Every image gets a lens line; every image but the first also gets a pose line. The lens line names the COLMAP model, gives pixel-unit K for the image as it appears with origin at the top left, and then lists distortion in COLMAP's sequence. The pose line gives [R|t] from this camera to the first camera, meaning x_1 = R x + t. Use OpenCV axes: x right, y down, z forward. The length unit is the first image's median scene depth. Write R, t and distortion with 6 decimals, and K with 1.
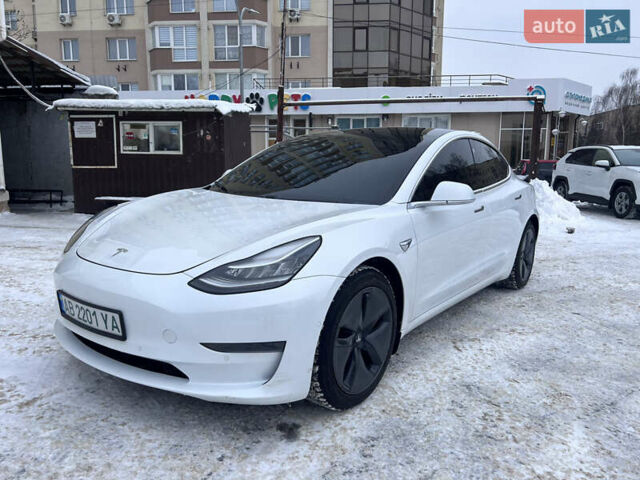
lens RADIAL K [[479.1, 0, 321.0], [0, 479.1, 242.9], [0, 0, 1]] dist [0.053883, -0.057788]
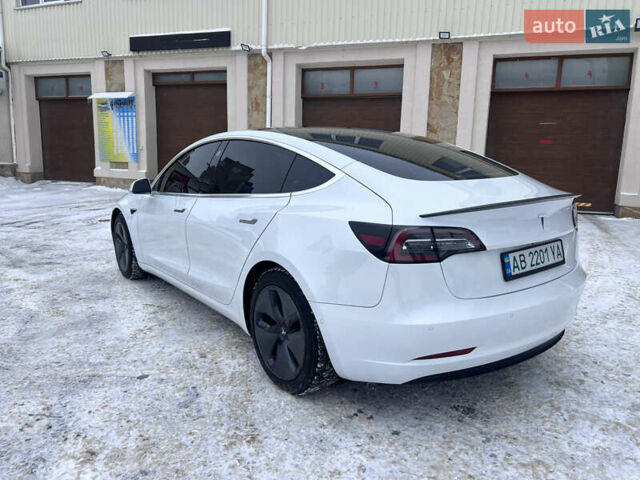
lens RADIAL K [[479.1, 0, 319.7], [0, 479.1, 240.5], [0, 0, 1]] dist [0.053883, -0.057788]
pose [[-0.279699, 0.150675, -0.948191, 1.223783], [-0.165748, 0.965202, 0.202270, -0.264485], [0.945672, 0.213735, -0.244992, 1.532086]]
